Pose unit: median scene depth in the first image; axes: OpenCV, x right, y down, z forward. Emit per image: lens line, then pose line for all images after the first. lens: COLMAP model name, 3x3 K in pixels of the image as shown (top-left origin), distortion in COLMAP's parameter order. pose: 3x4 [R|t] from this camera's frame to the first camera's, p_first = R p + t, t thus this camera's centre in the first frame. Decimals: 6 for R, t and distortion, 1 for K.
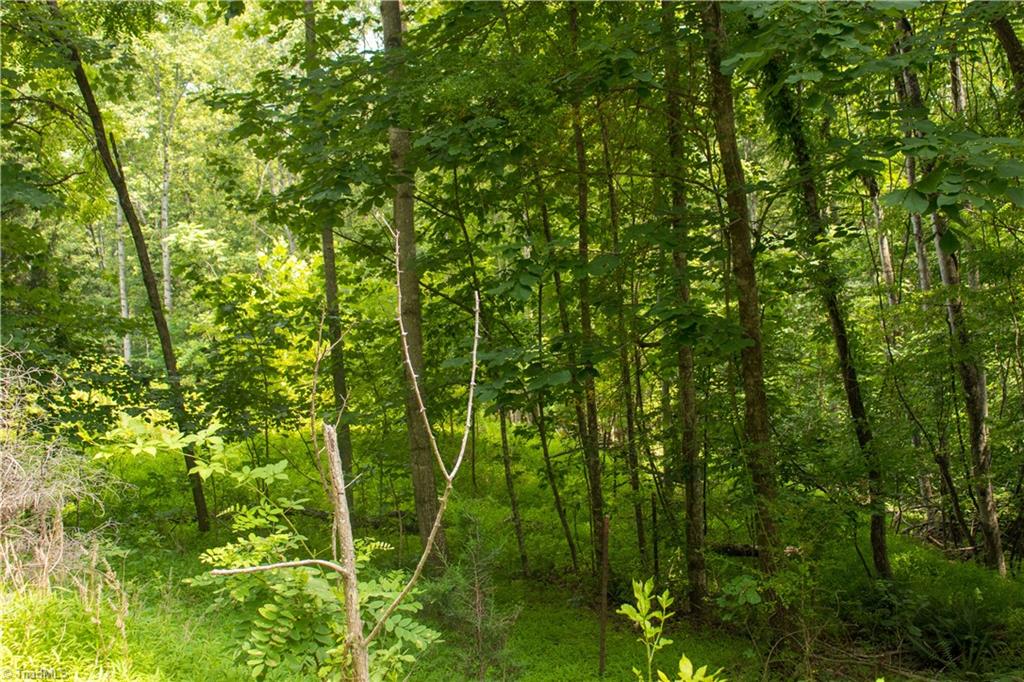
lens RADIAL K [[1180.2, 0, 518.2], [0, 1180.2, 343.7], [0, 0, 1]] dist [0.007229, 0.000000]
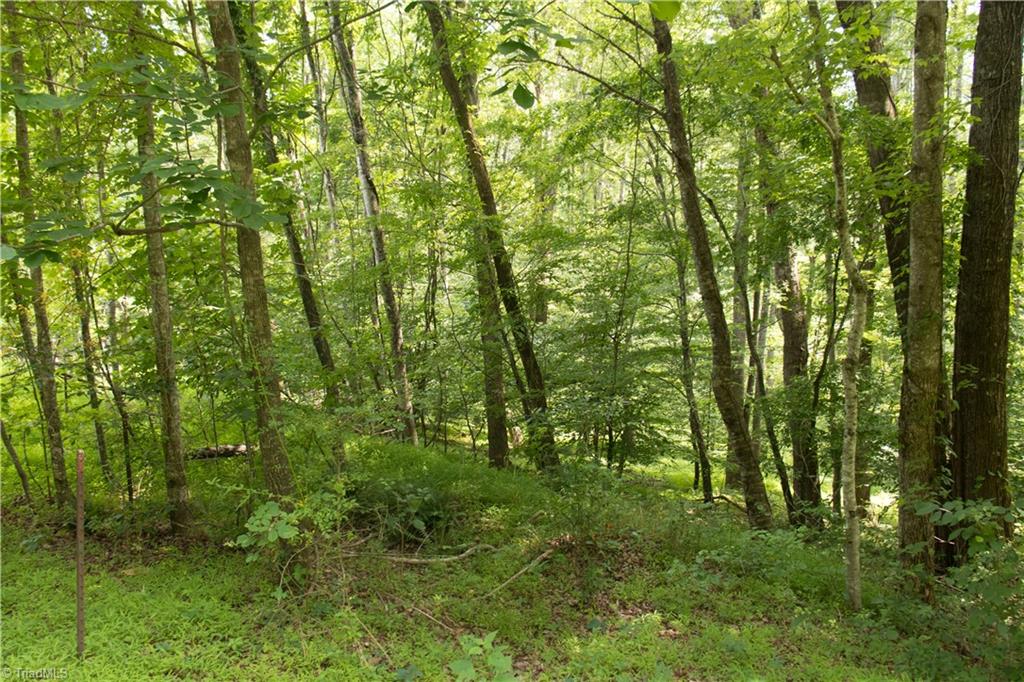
lens RADIAL K [[836.7, 0, 514.8], [0, 836.7, 346.4], [0, 0, 1]] dist [0.021749, -0.008619]
pose [[0.832825, -0.045191, 0.551689, 0.007921], [0.004612, 0.997194, 0.074722, 0.025292], [-0.553518, -0.059686, 0.830696, 0.256921]]
